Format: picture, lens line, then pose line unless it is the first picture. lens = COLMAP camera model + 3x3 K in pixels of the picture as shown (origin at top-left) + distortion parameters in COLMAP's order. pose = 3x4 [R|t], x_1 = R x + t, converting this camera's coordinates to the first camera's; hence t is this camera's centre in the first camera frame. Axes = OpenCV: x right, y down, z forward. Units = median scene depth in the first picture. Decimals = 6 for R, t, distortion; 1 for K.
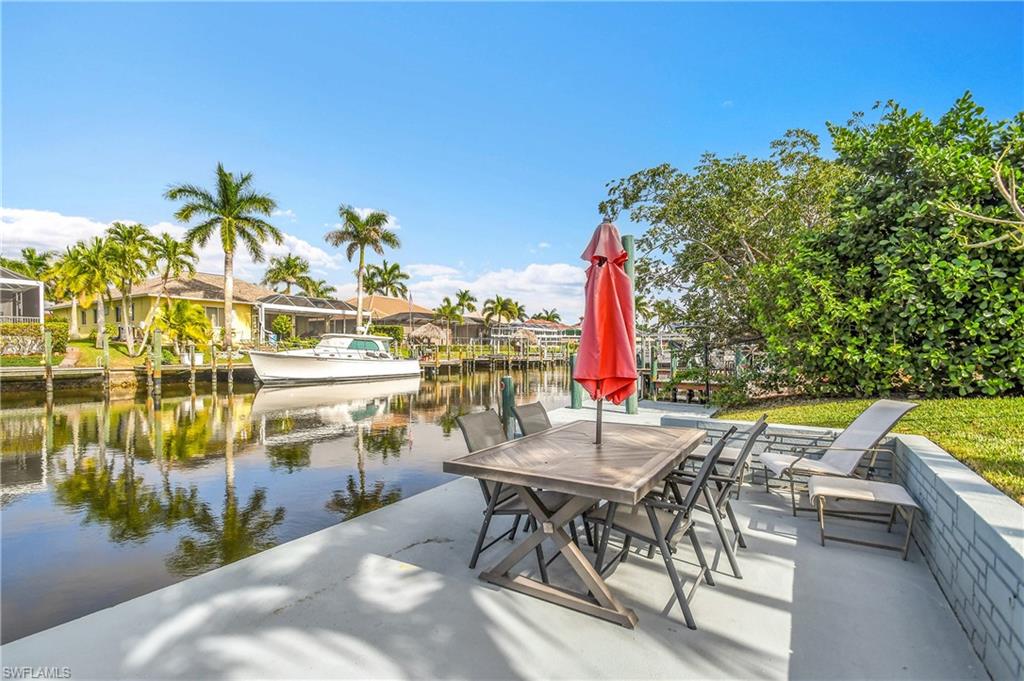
lens RADIAL K [[456.3, 0, 498.2], [0, 456.3, 356.1], [0, 0, 1]] dist [0.000302, -0.000650]
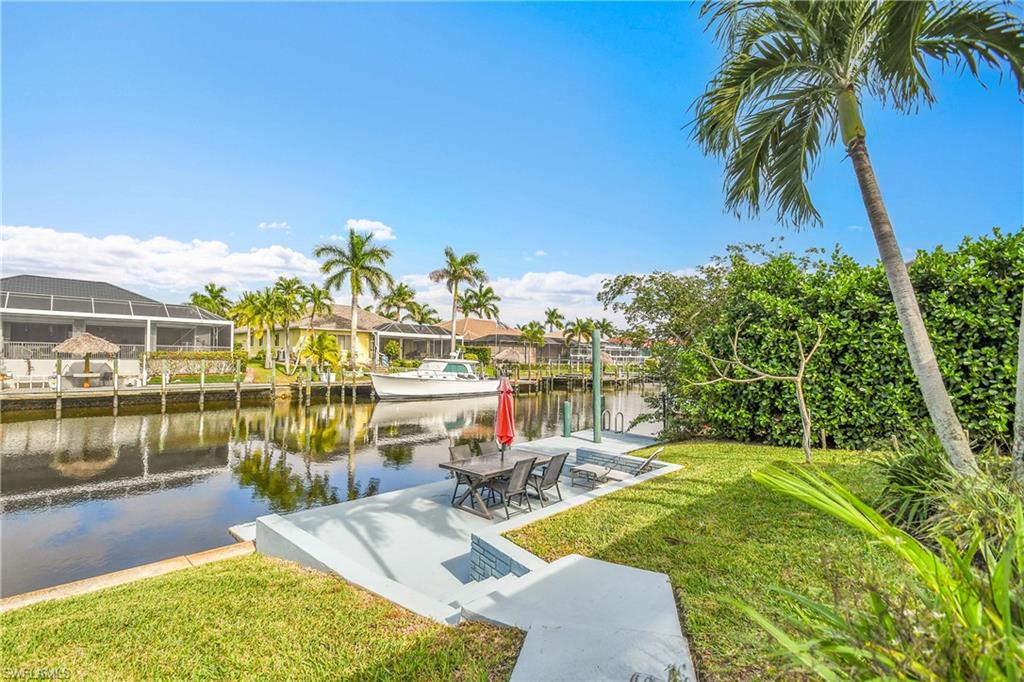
lens RADIAL K [[443.7, 0, 501.5], [0, 443.7, 353.2], [0, 0, 1]] dist [0.013882, -0.015534]
pose [[0.979549, 0.010808, -0.200914, 0.065951], [-0.016836, 0.999457, -0.028319, -0.031575], [0.200499, 0.031123, 0.979199, -0.136195]]
